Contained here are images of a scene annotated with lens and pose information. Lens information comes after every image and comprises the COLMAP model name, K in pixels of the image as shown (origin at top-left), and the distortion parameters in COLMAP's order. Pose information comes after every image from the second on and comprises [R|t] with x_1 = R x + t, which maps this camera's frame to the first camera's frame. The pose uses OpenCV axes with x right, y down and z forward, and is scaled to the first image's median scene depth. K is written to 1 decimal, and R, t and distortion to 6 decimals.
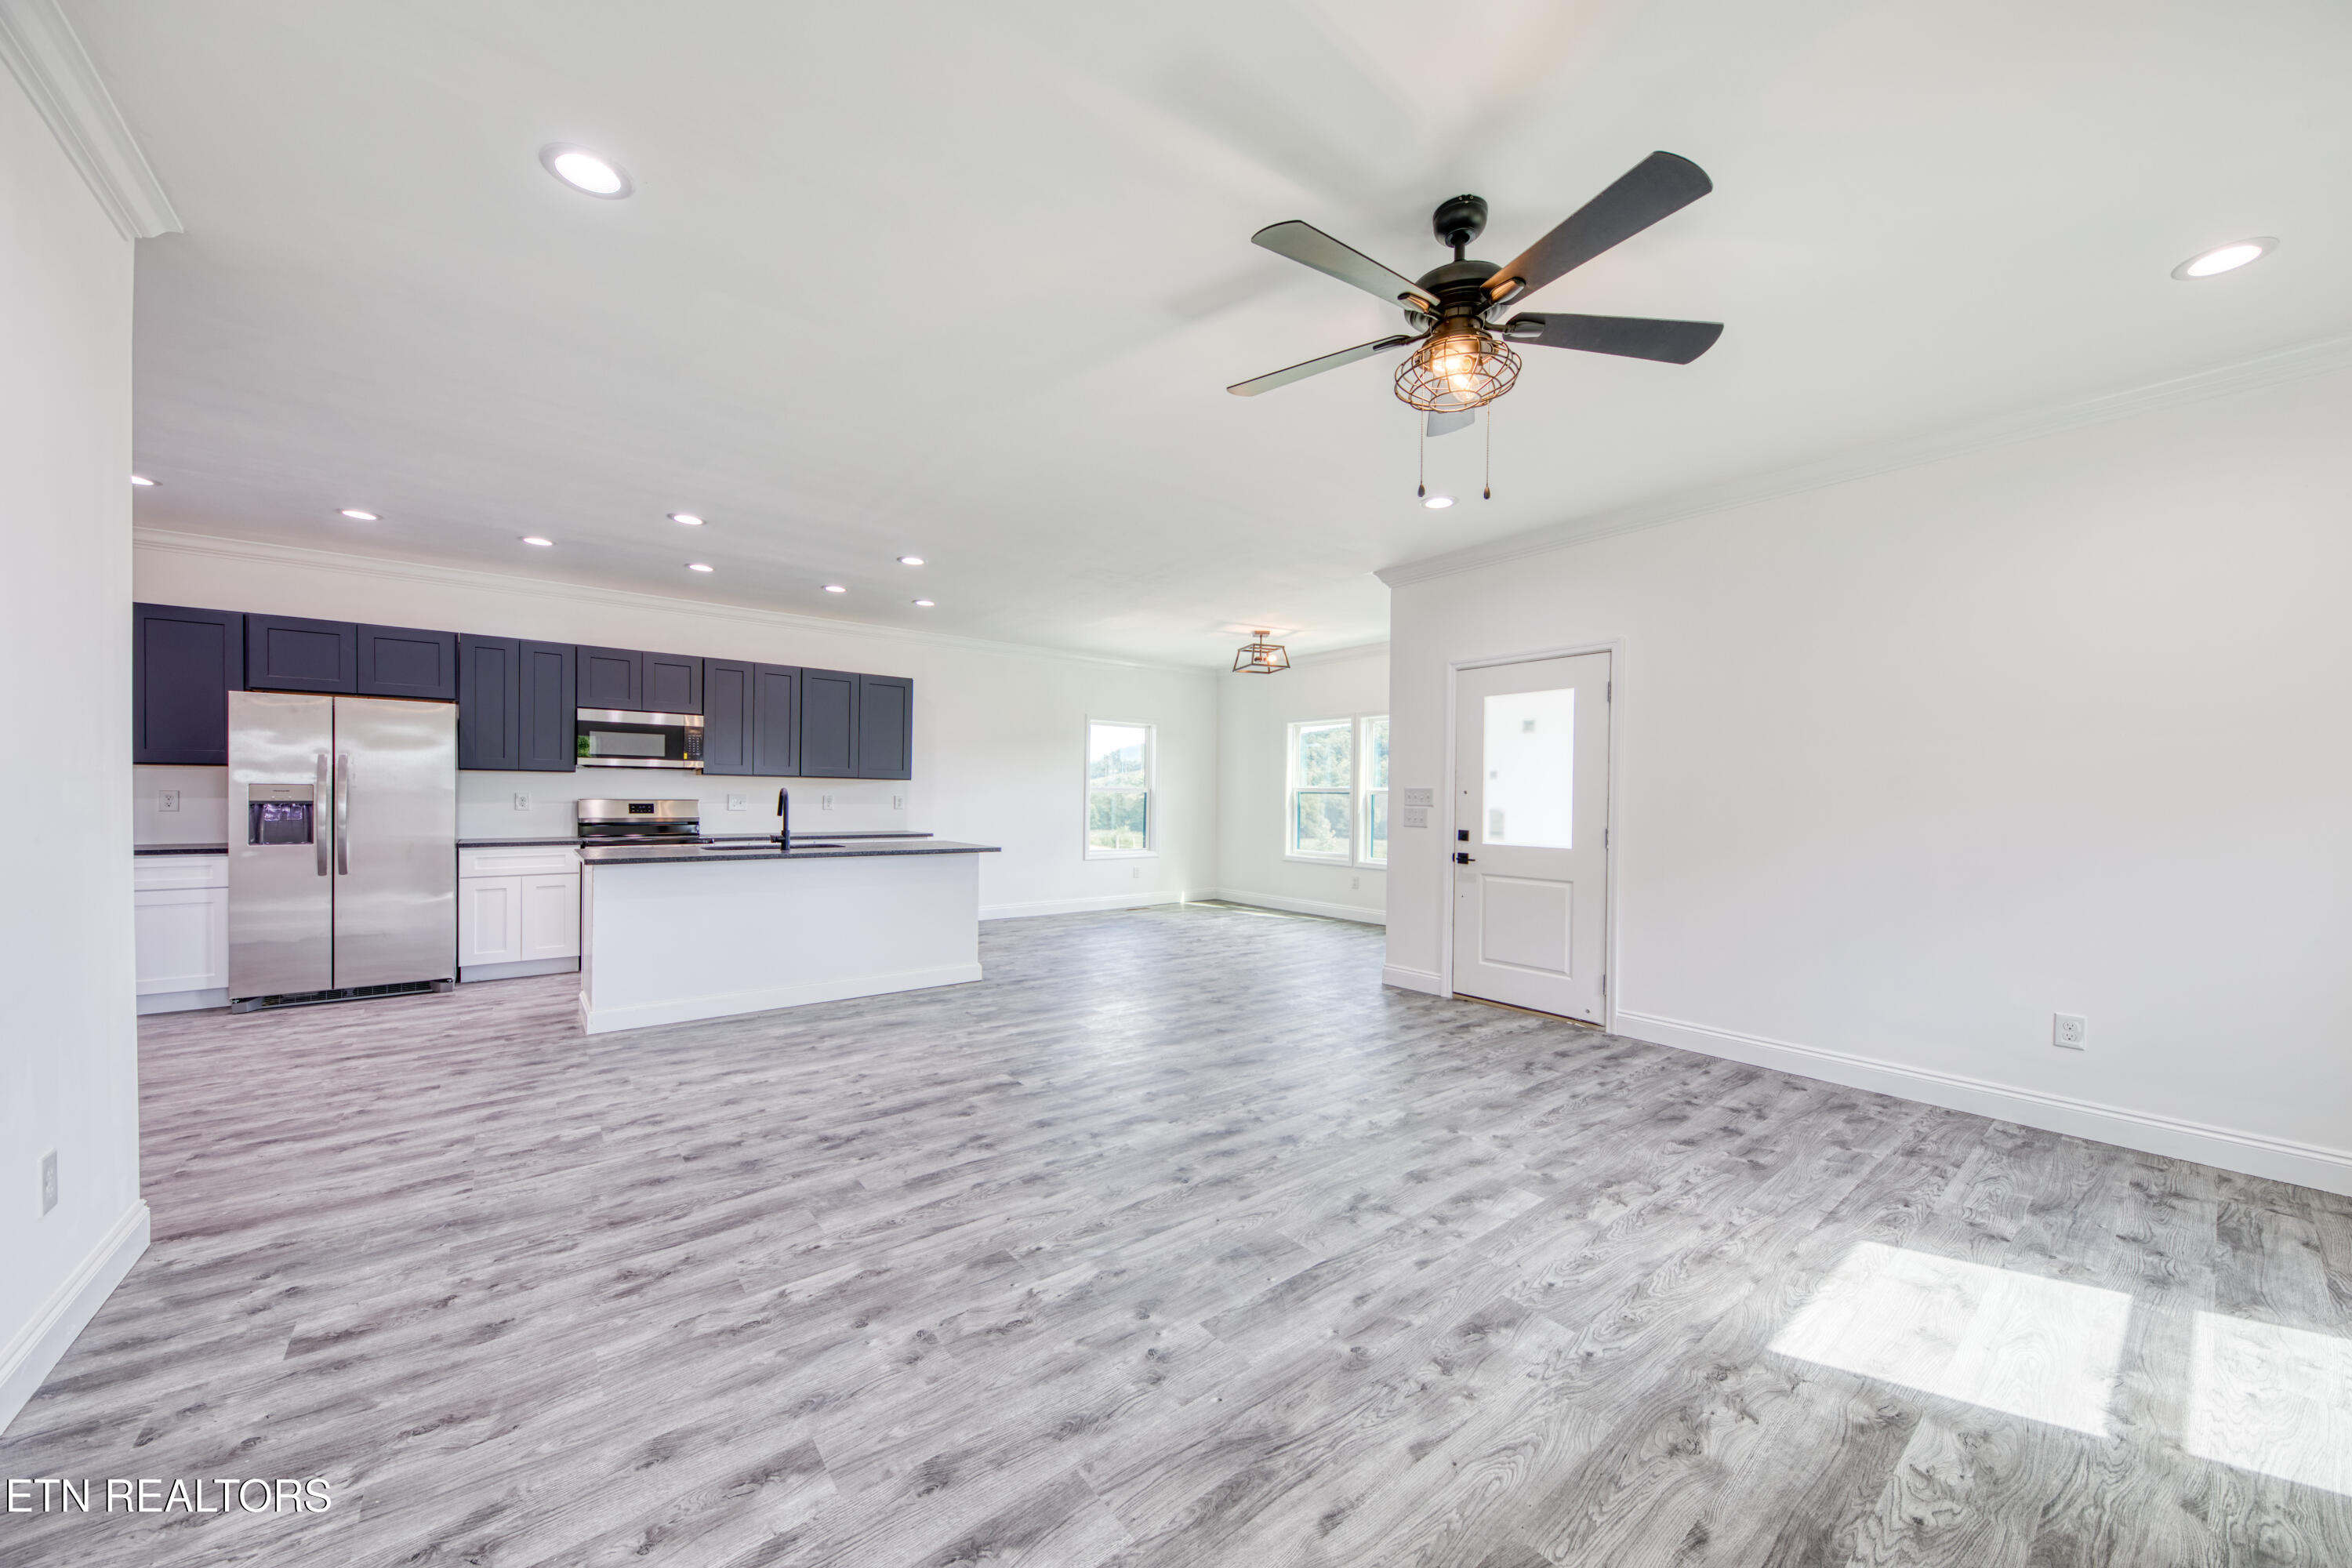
lens RADIAL K [[863.6, 0, 1209.8], [0, 863.6, 798.4], [0, 0, 1]] dist [0.005864, -0.004396]
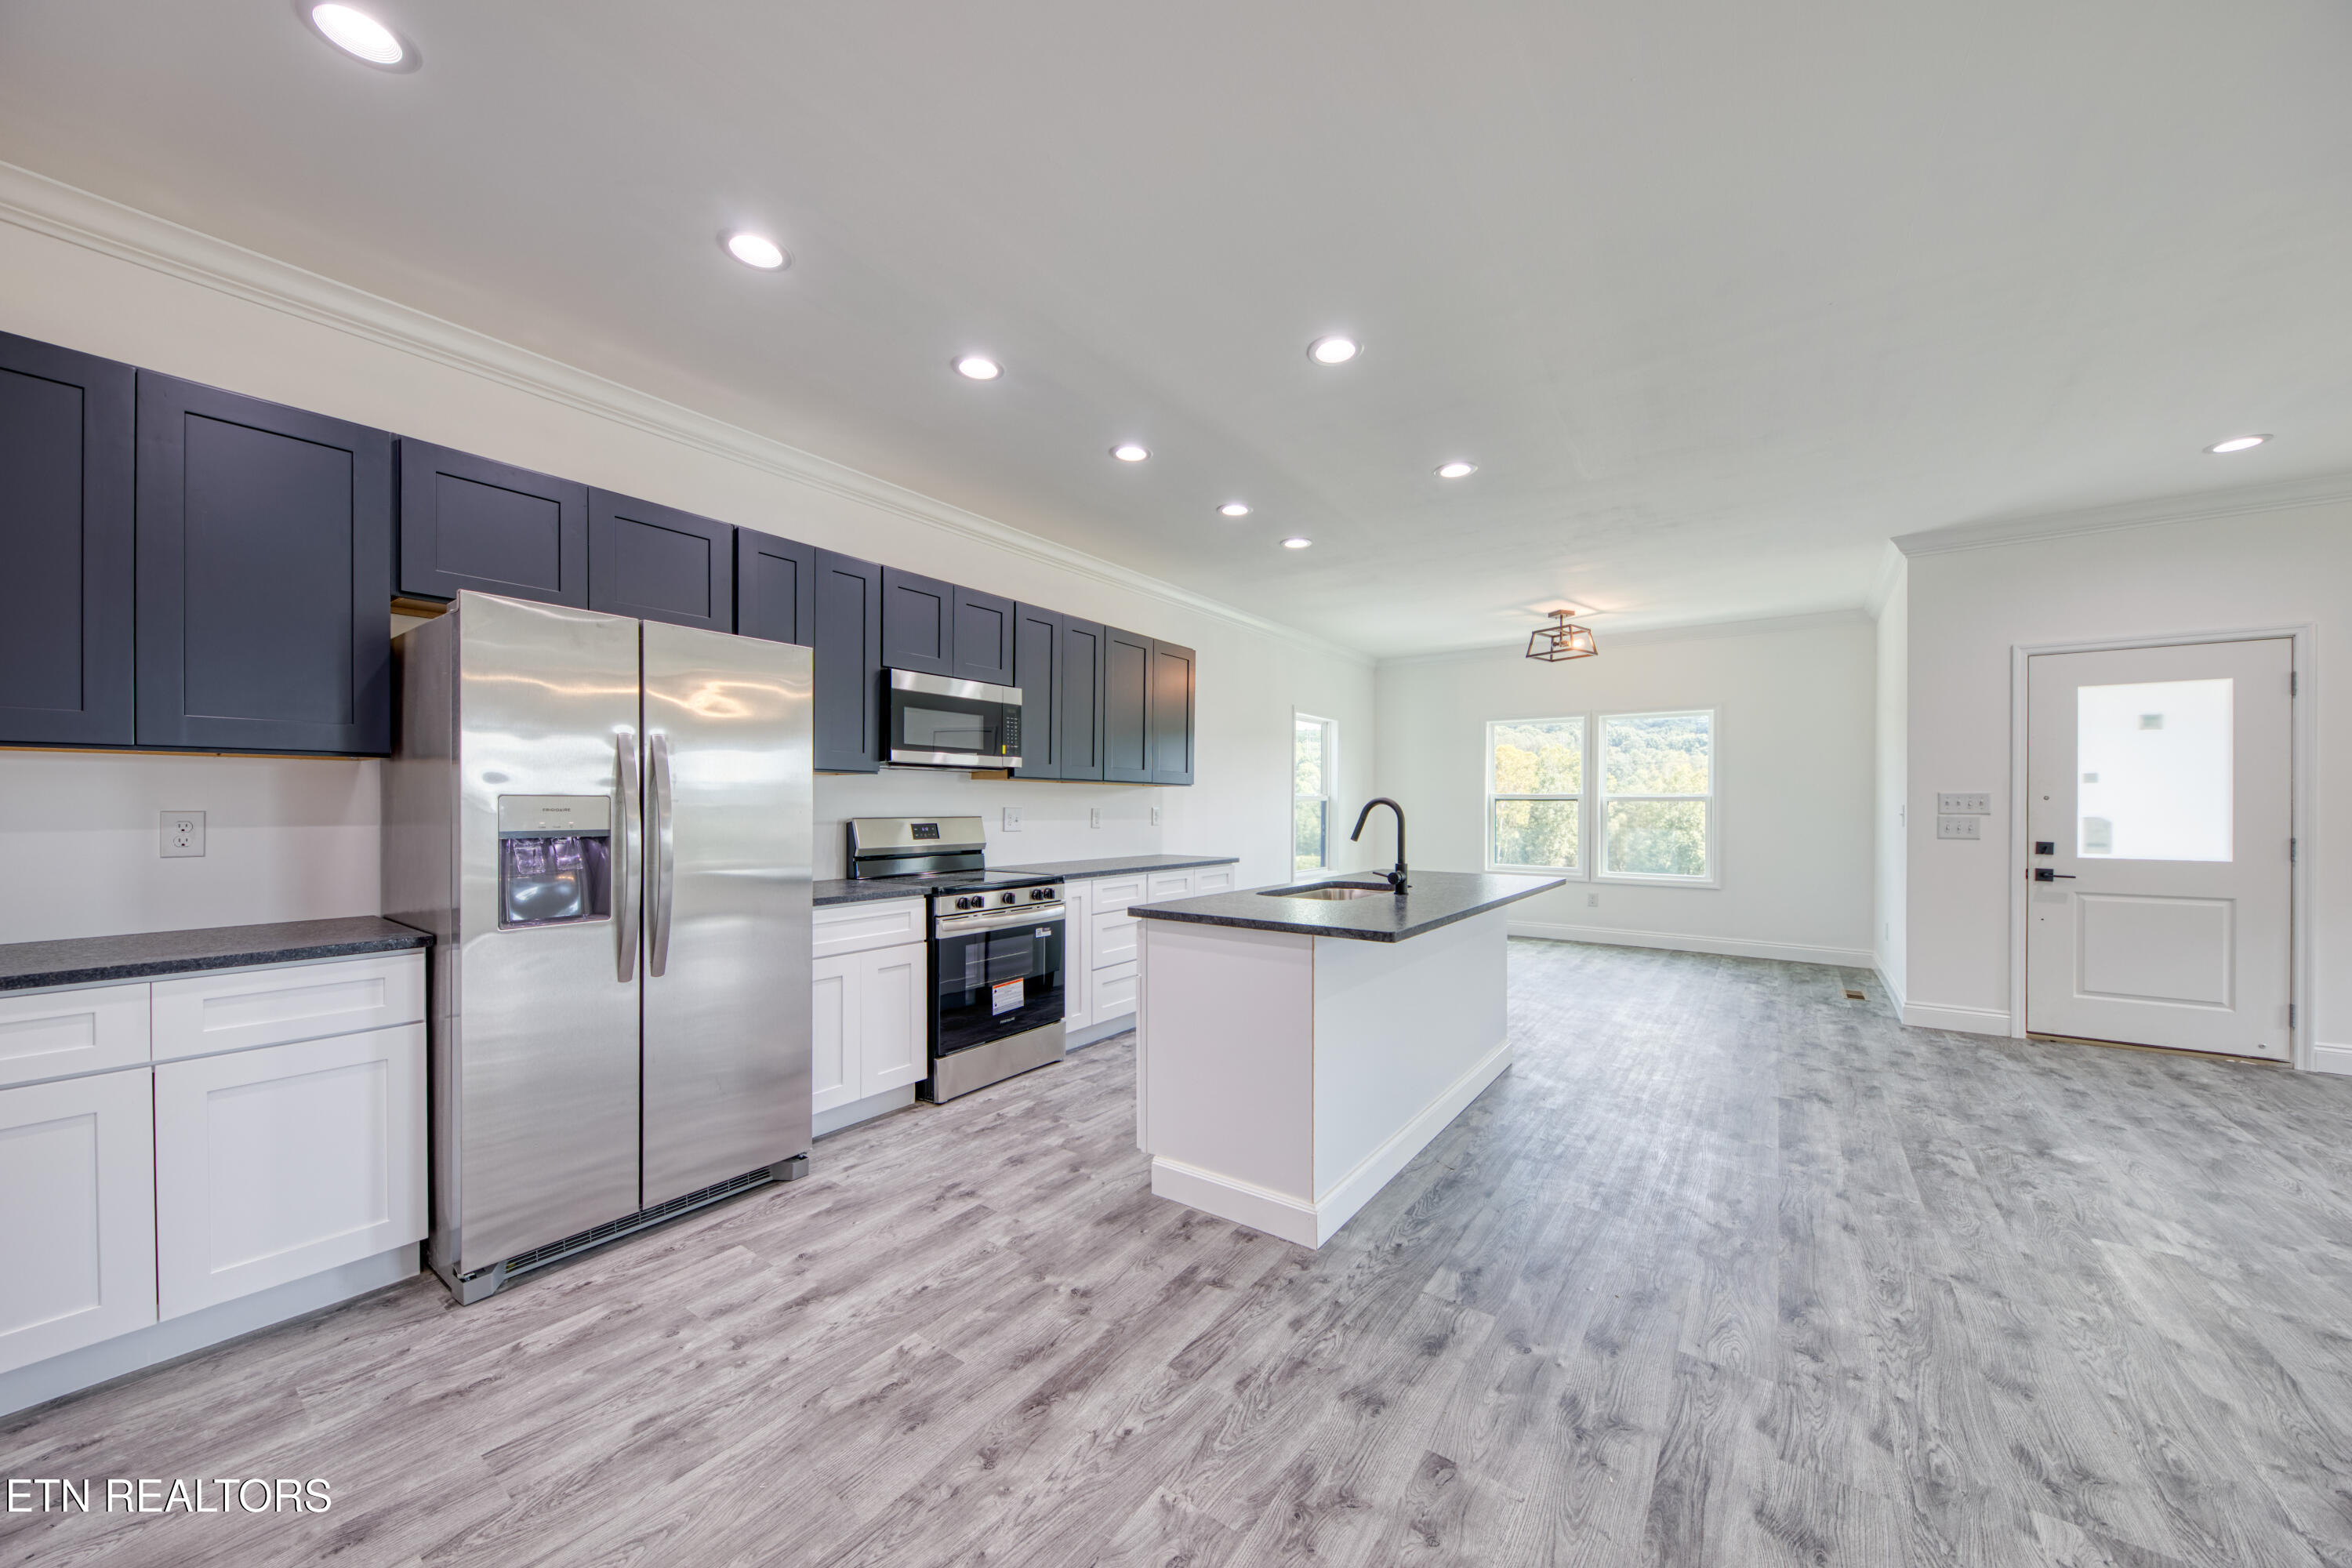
lens RADIAL K [[863.6, 0, 1175.3], [0, 863.6, 796.6], [0, 0, 1]] dist [0.005864, -0.004396]
pose [[0.964661, -0.005885, 0.263428, -0.893194], [0.008472, 0.999926, -0.008686, -0.009623], [-0.263357, 0.010611, 0.964640, 0.464112]]
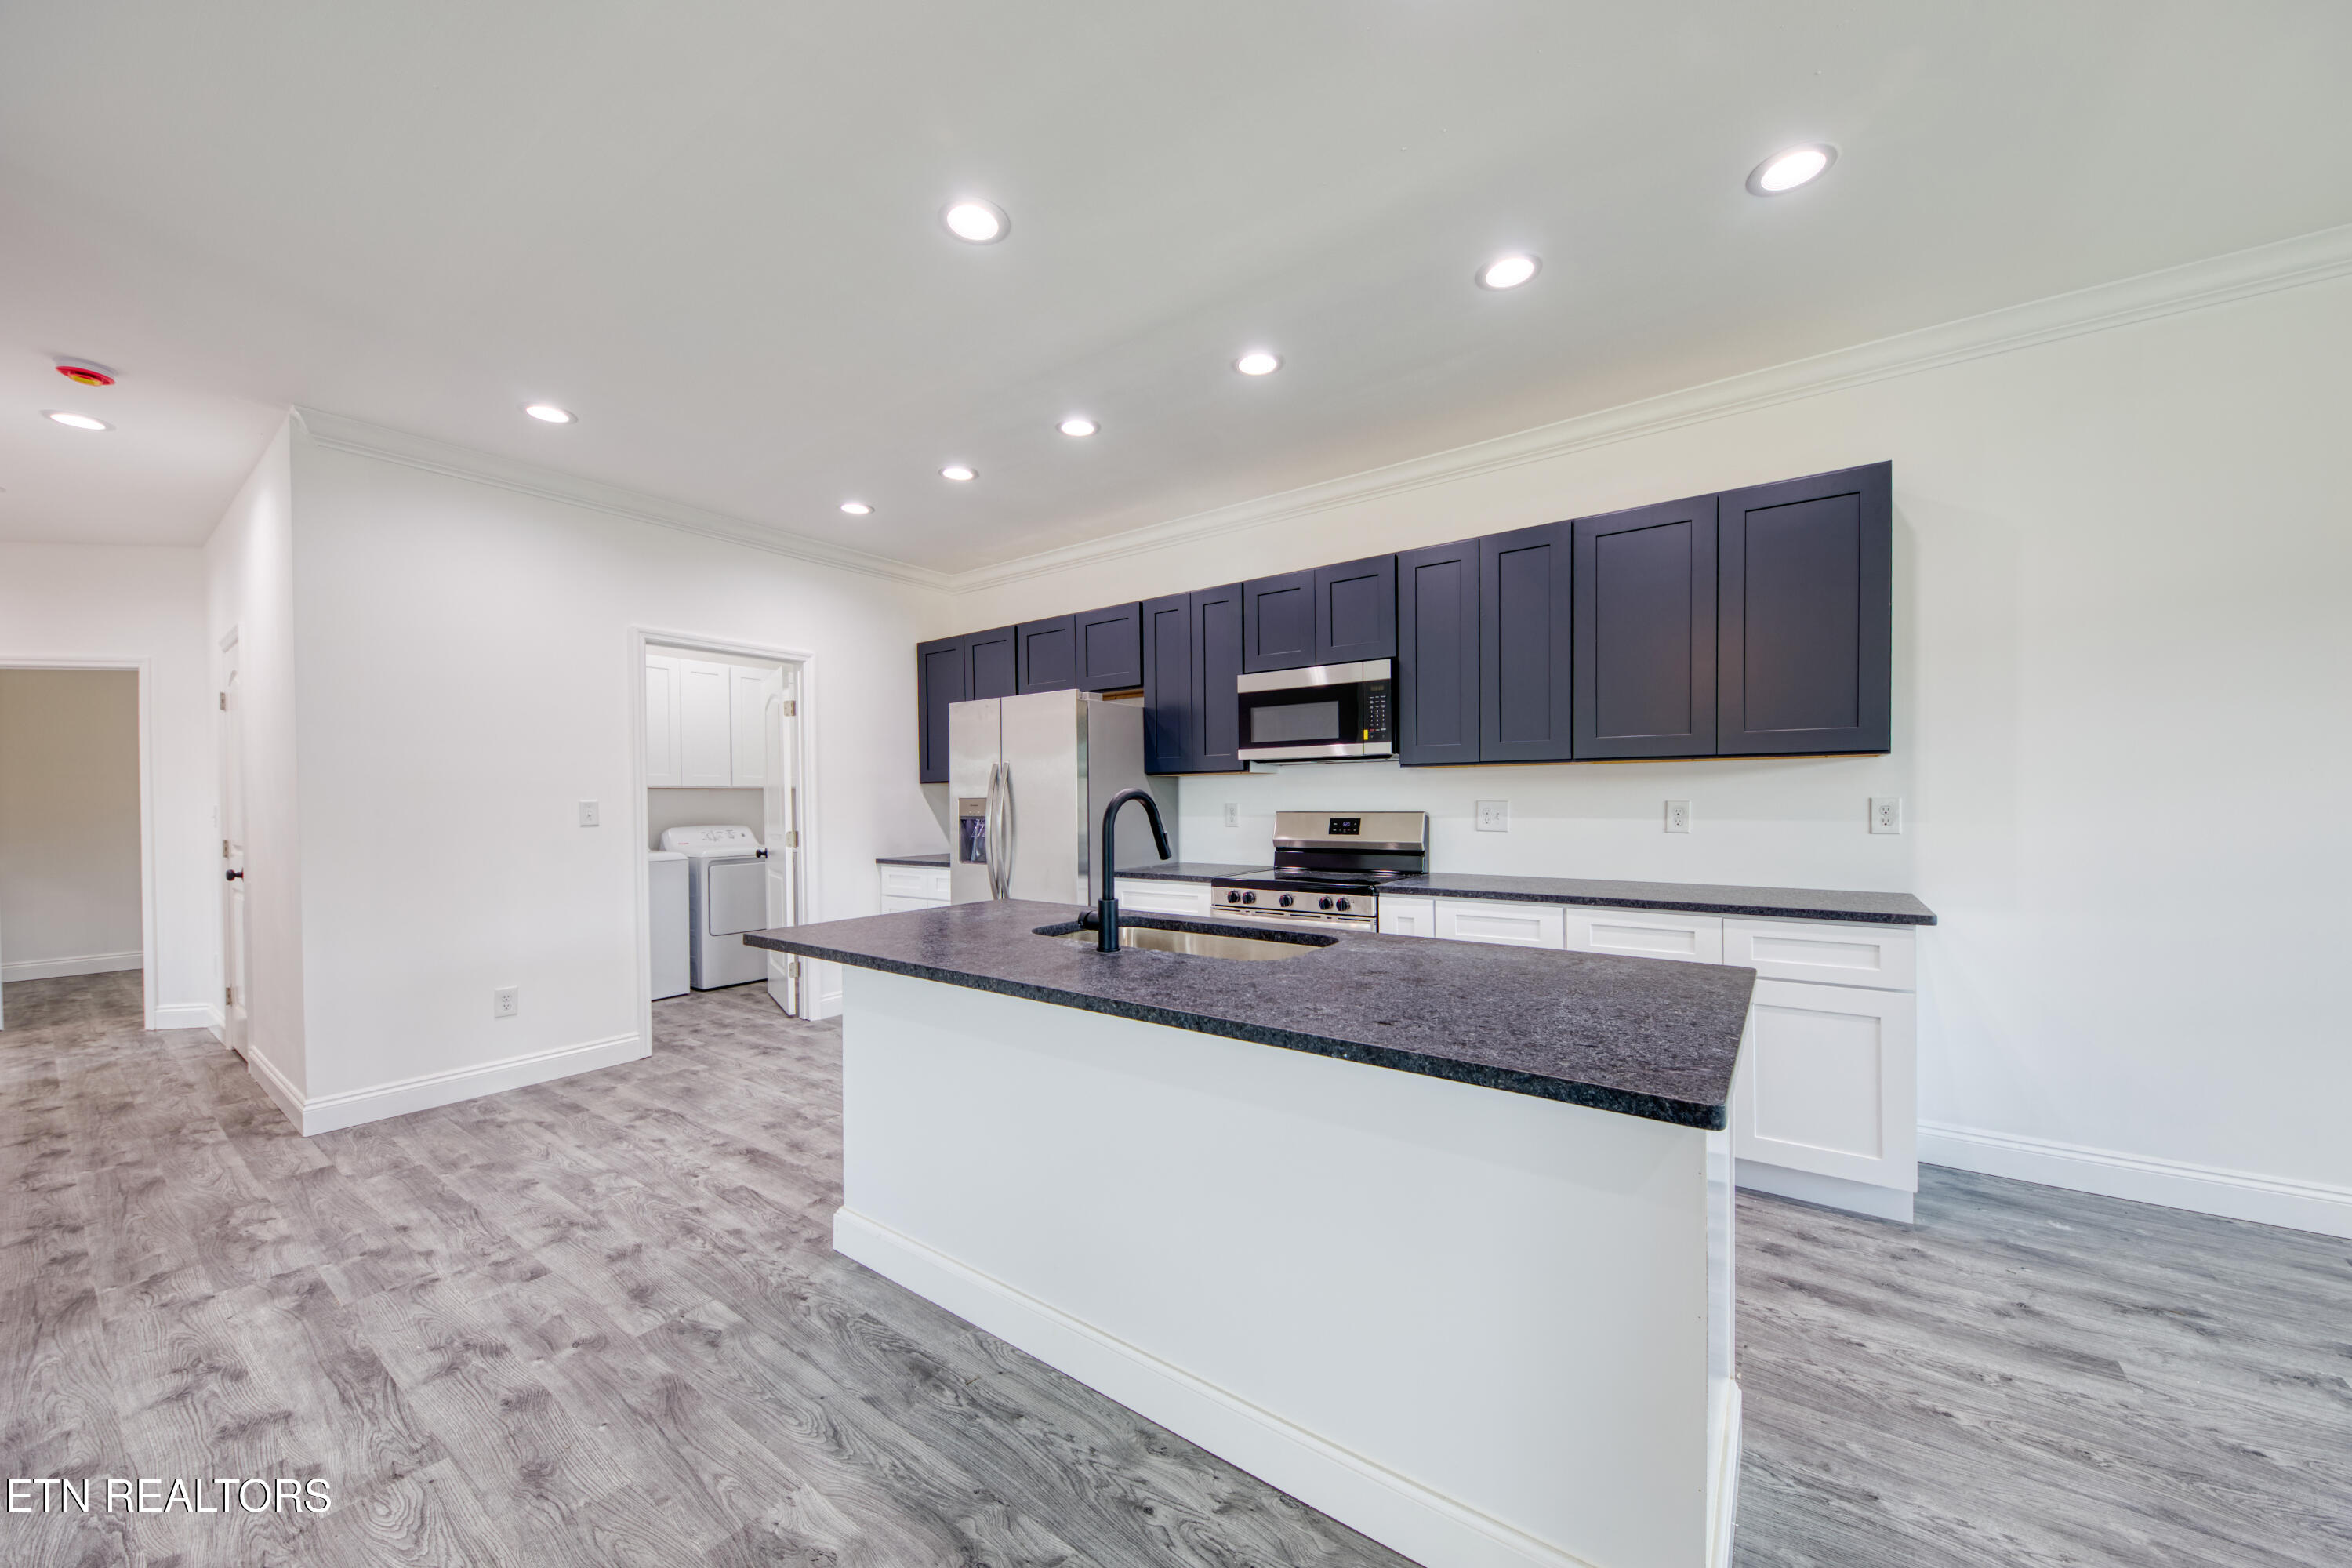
lens RADIAL K [[863.6, 0, 1191.3], [0, 863.6, 803.1], [0, 0, 1]] dist [0.005864, -0.004396]
pose [[0.243639, -0.003221, -0.969861, -0.119533], [0.011338, 0.999936, -0.000473, -0.008298], [0.969800, -0.010881, 0.243660, 1.027244]]
